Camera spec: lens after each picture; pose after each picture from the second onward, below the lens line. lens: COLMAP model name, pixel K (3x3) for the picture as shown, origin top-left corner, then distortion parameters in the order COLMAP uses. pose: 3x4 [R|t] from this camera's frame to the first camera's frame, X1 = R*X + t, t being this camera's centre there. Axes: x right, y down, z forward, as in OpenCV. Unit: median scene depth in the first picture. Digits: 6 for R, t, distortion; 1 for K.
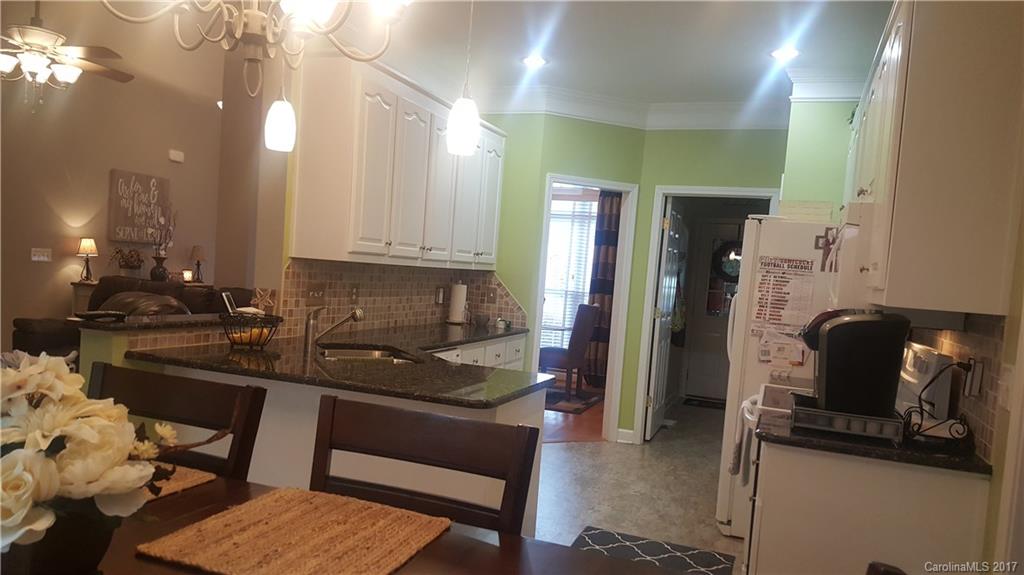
lens RADIAL K [[747.9, 0, 516.0], [0, 747.9, 315.1], [0, 0, 1]] dist [0.147153, -0.232015]
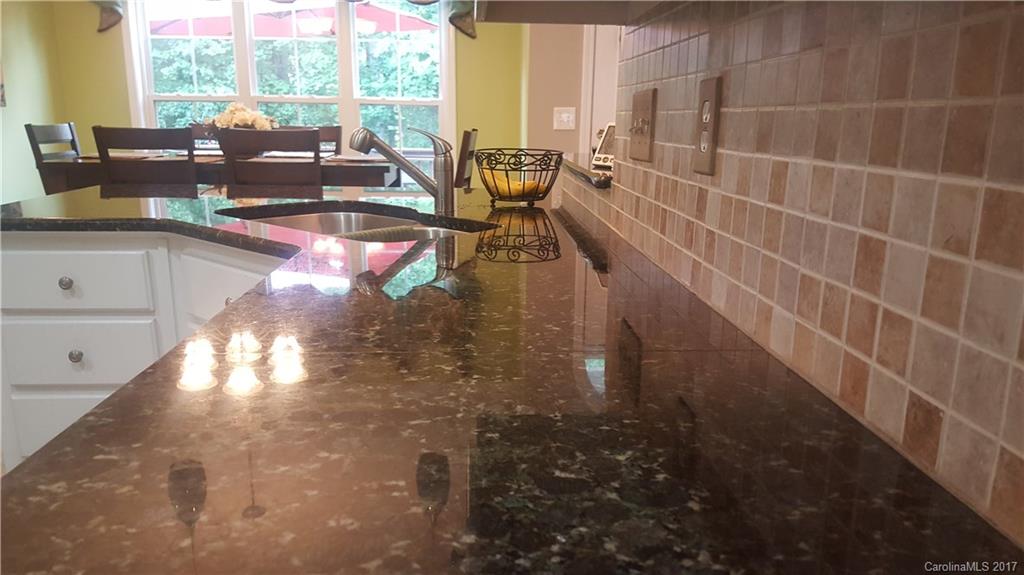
lens RADIAL K [[747.9, 0, 516.0], [0, 747.9, 315.1], [0, 0, 1]] dist [0.147153, -0.232015]
pose [[-0.915161, 0.028566, -0.402074, -0.068562], [-0.089030, 0.958527, 0.270741, -0.031964], [0.393133, 0.283568, -0.874663, 1.197725]]
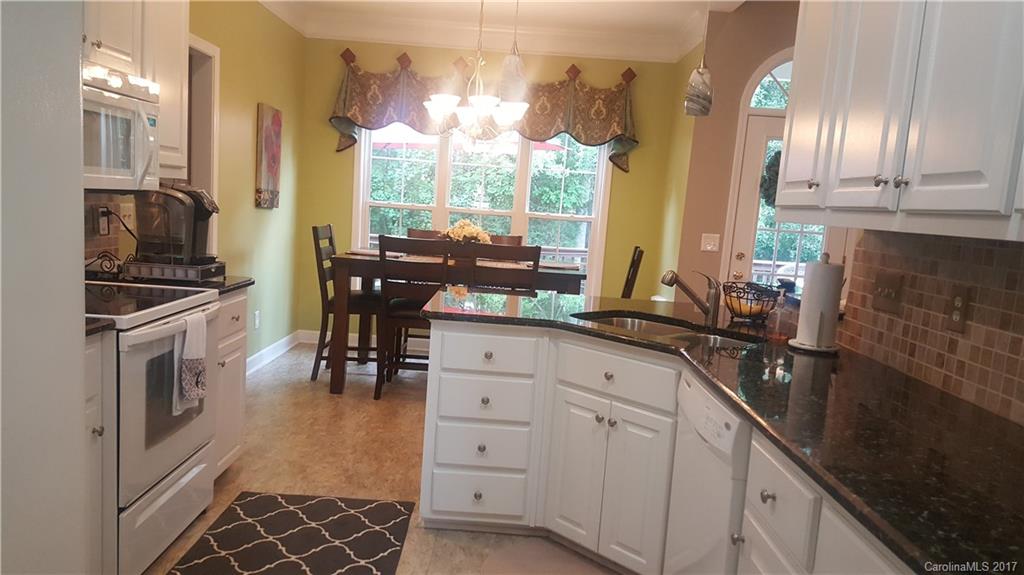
lens RADIAL K [[747.9, 0, 516.0], [0, 747.9, 315.1], [0, 0, 1]] dist [0.147153, -0.232015]
pose [[-0.925784, -0.075032, -0.370533, 0.188132], [-0.148266, 0.973647, 0.173286, -0.064580], [0.347766, 0.215363, -0.912512, 1.327726]]
